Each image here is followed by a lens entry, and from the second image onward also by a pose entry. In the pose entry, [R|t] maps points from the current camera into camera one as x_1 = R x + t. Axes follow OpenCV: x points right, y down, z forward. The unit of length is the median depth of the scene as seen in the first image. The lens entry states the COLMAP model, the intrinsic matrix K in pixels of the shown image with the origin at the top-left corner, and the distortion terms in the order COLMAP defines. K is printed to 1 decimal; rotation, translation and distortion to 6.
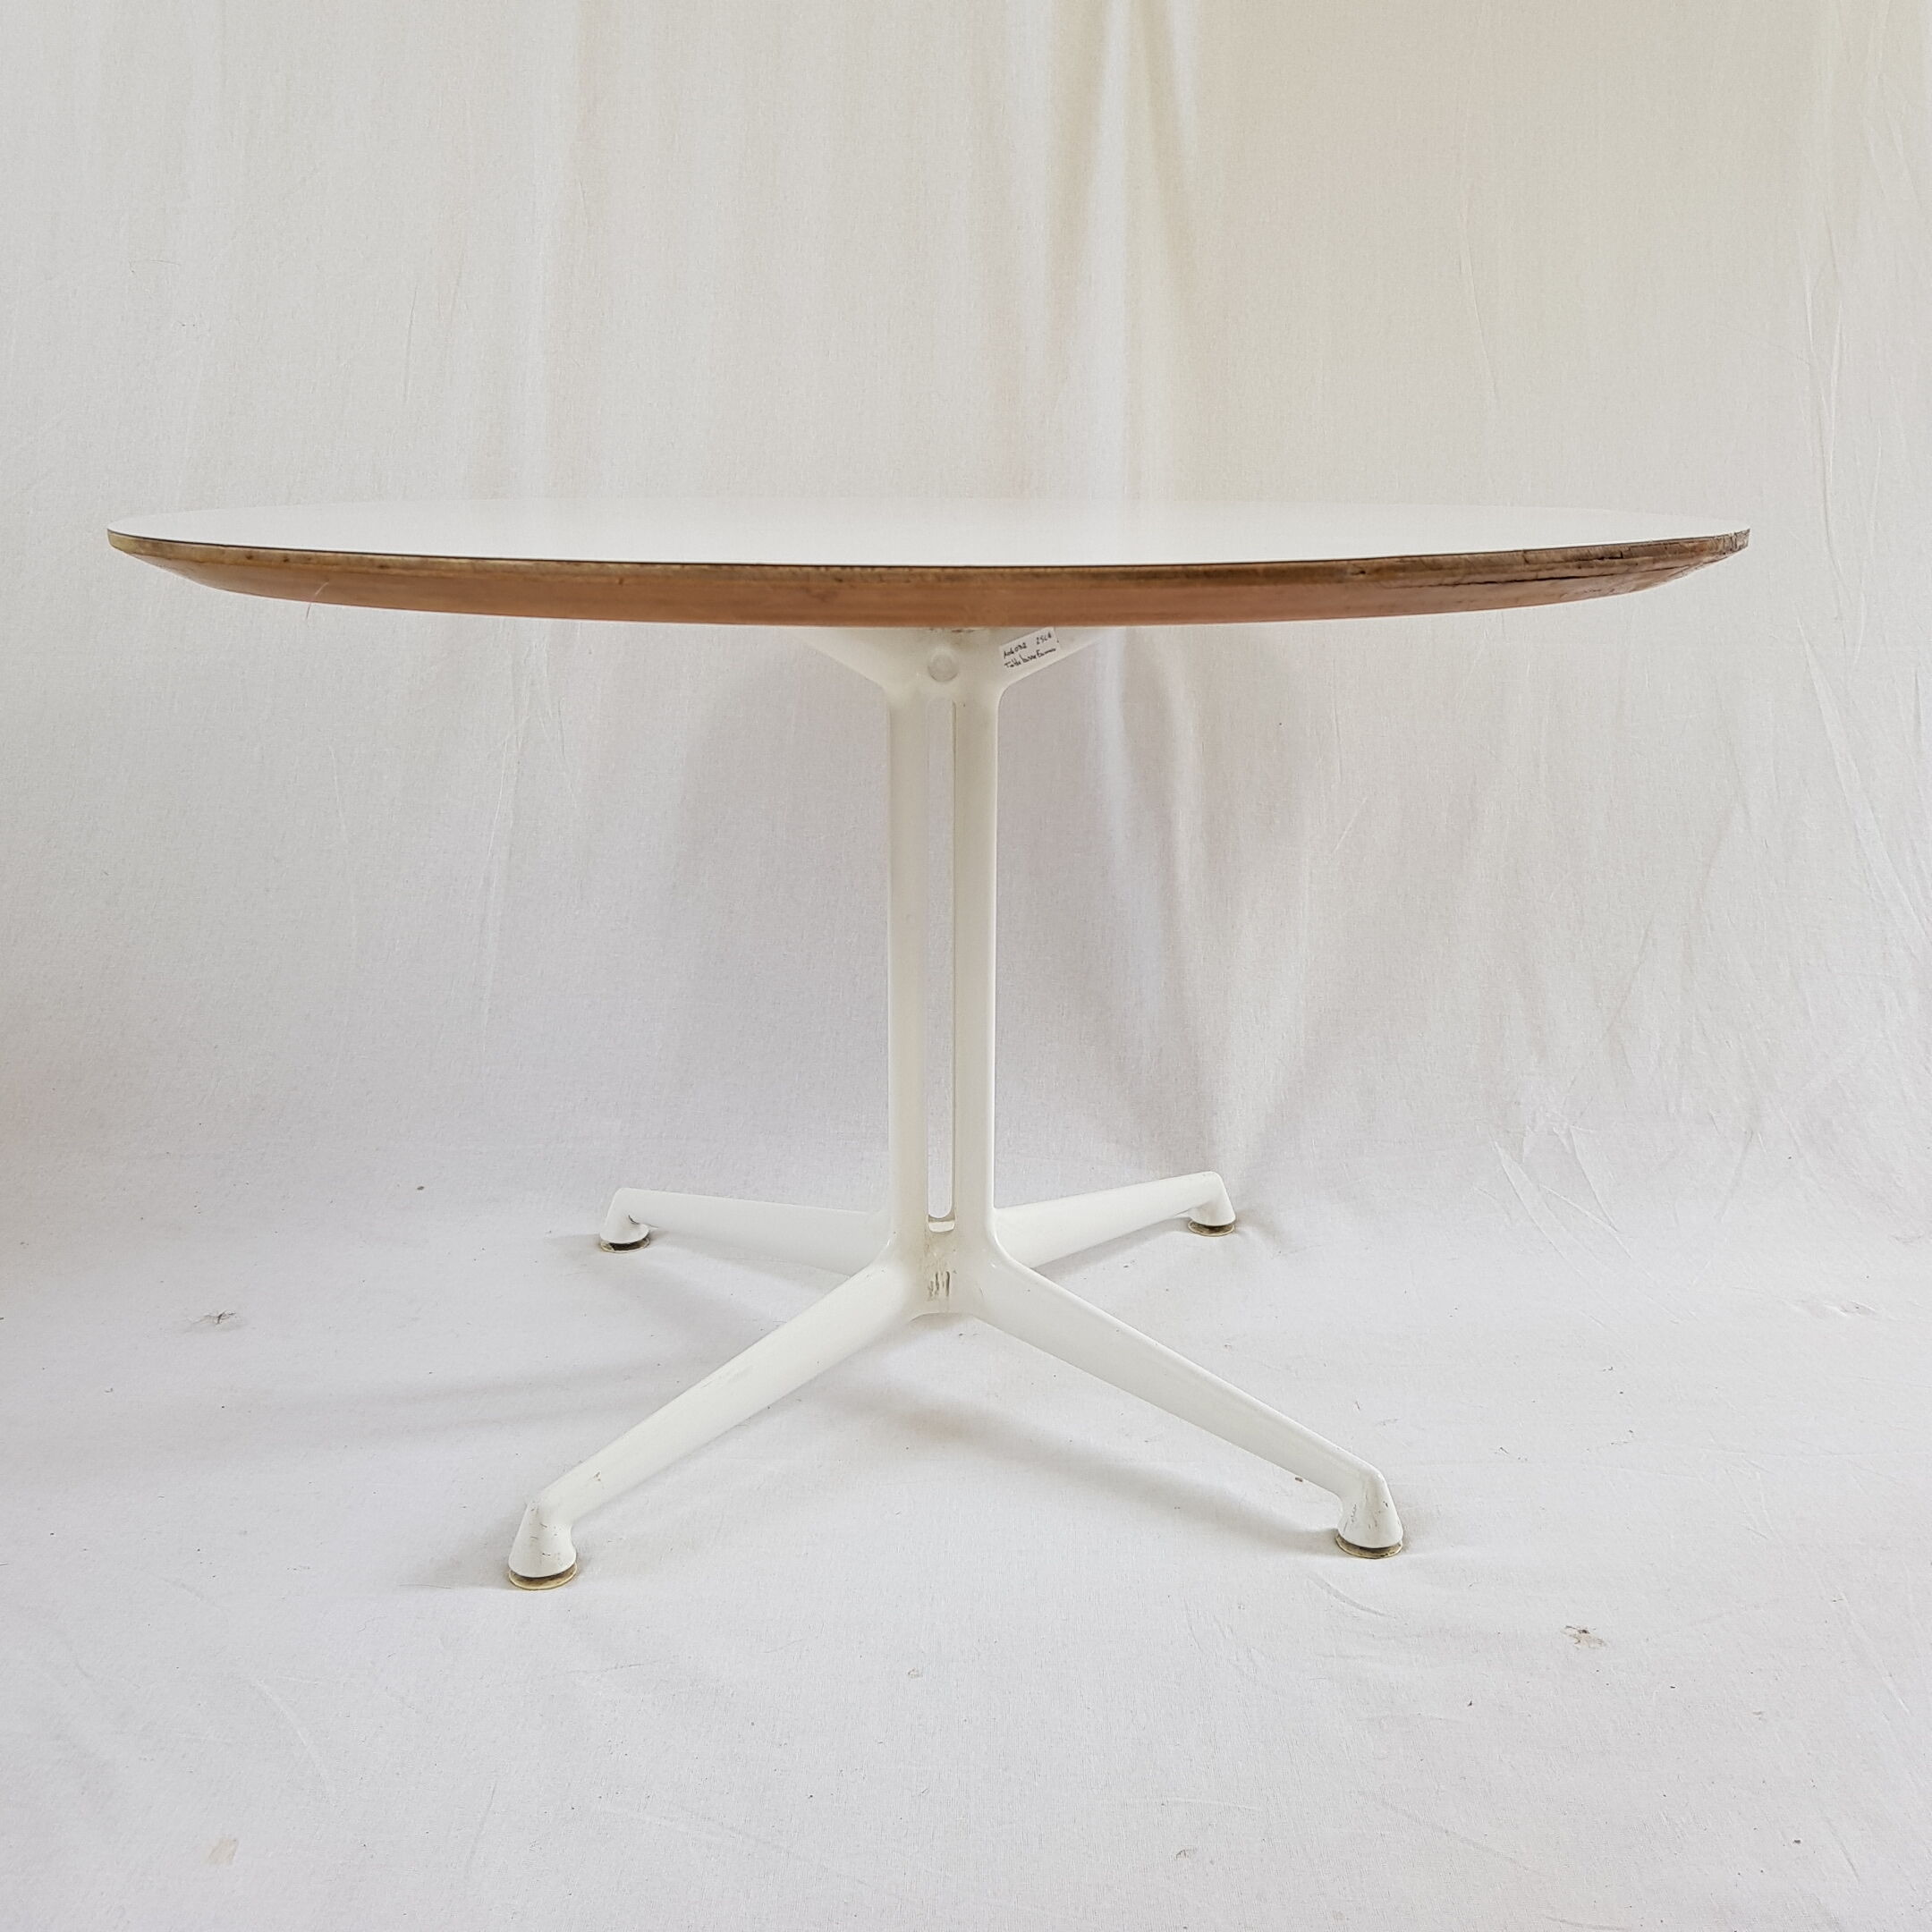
lens RADIAL K [[2002.8, 0, 977.2], [0, 2002.8, 932.1], [0, 0, 1]] dist [0.104304, -0.220630]
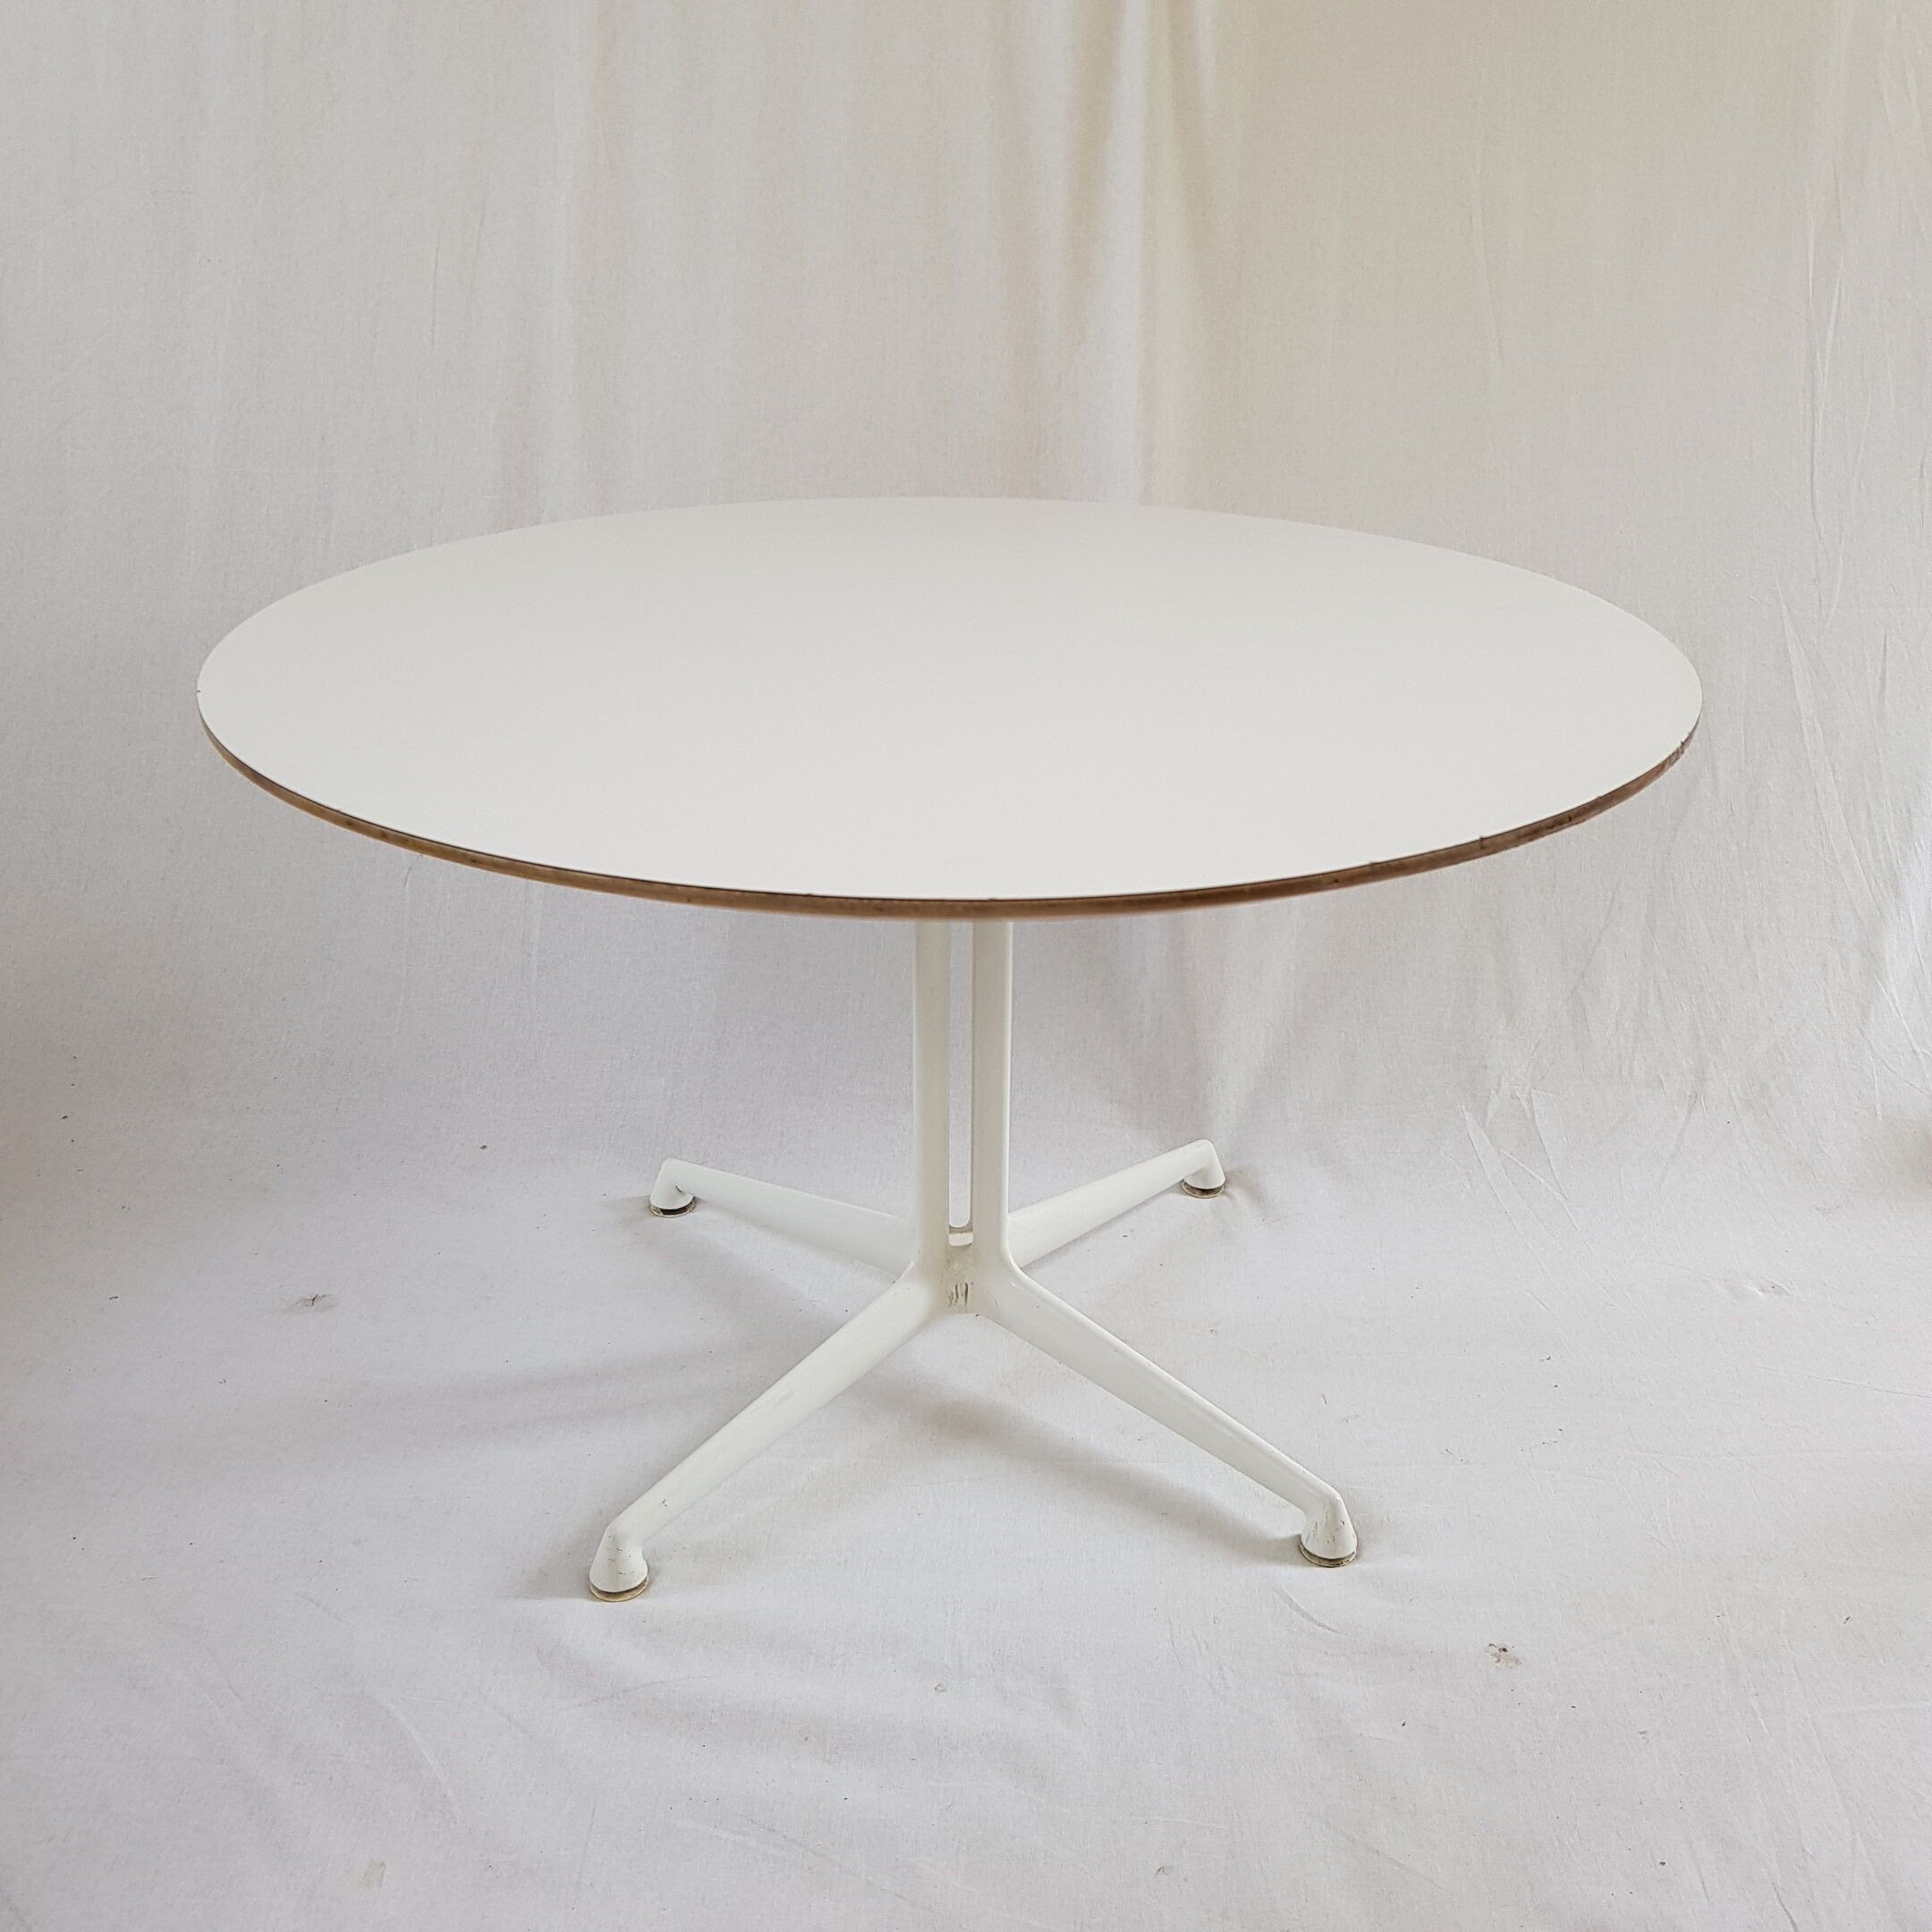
lens RADIAL K [[1997.5, 0, 1013.5], [0, 1997.5, 918.2], [0, 0, 1]] dist [0.110516, -0.231470]
pose [[0.999880, 0.005737, 0.014393, -0.004860], [-0.007914, 0.987707, 0.156117, -0.185565], [-0.013320, -0.156212, 0.987634, -0.069923]]
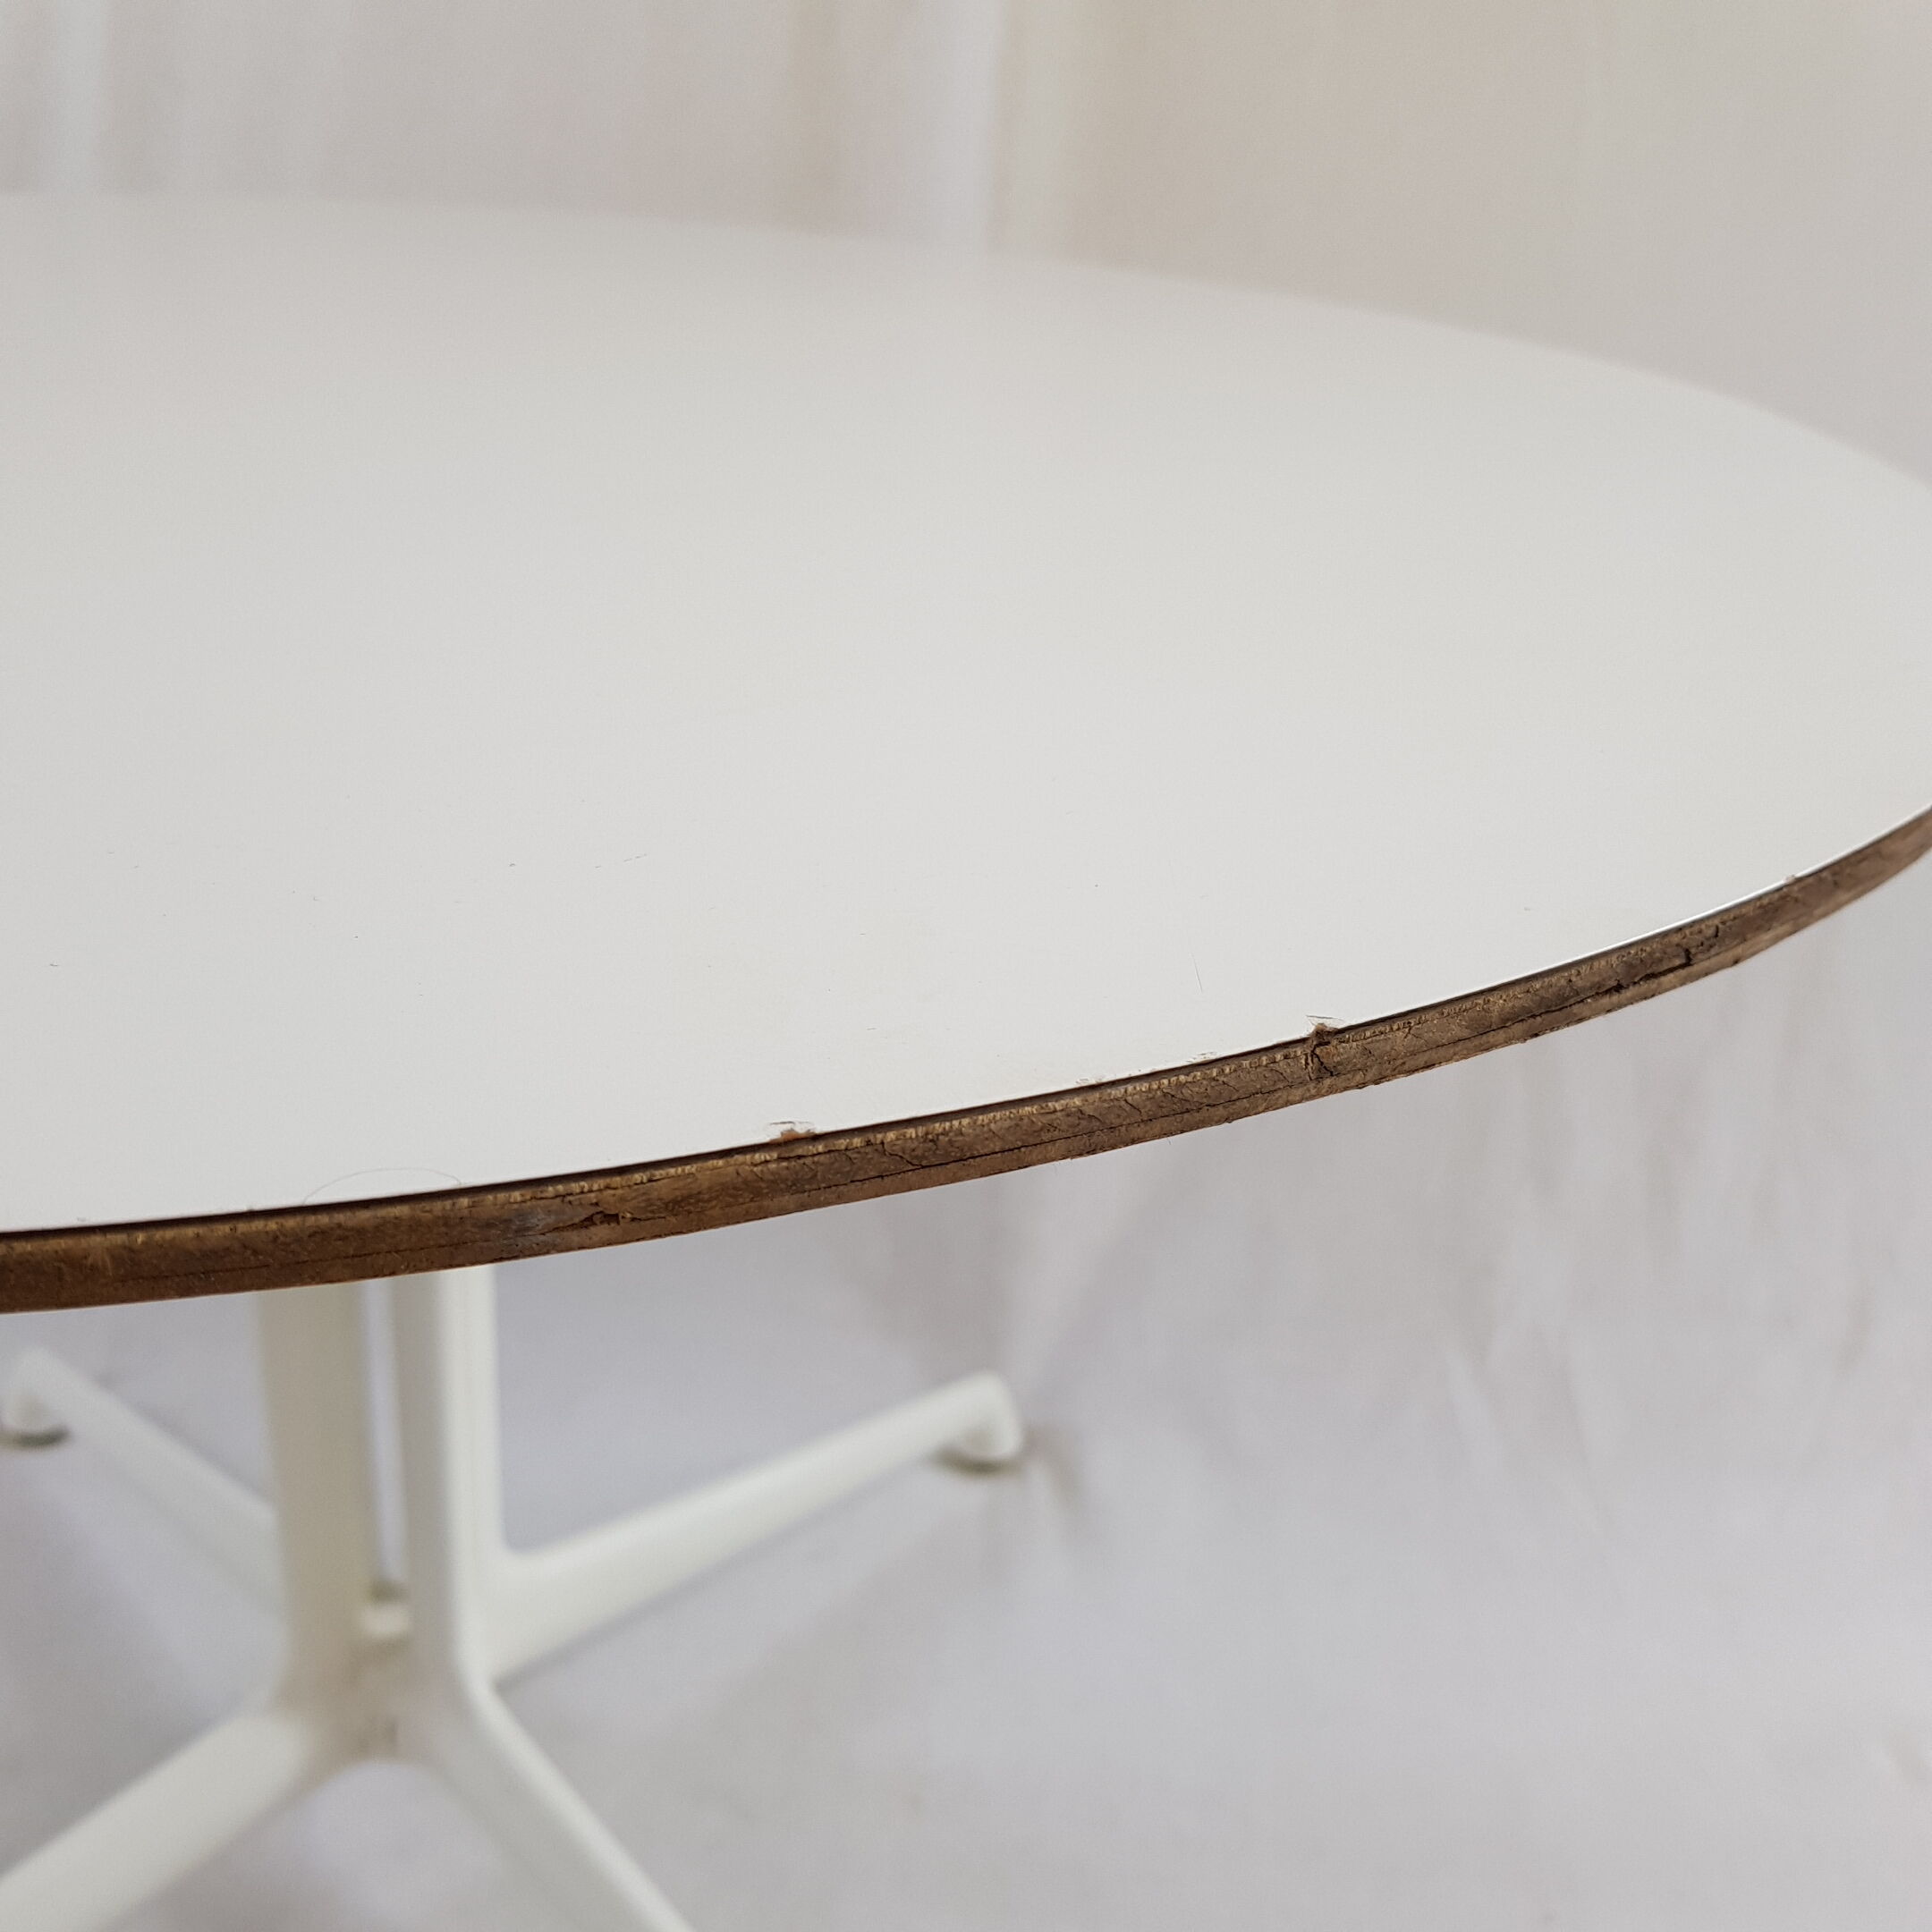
lens RADIAL K [[2090.2, 0, 1015.7], [0, 2090.2, 944.5], [0, 0, 1]] dist [0.000905, -0.000467]
pose [[0.996927, 0.077108, -0.013813, 0.134609], [-0.073189, 0.979691, 0.186680, -0.146223], [0.027927, -0.185096, 0.982324, 0.416795]]
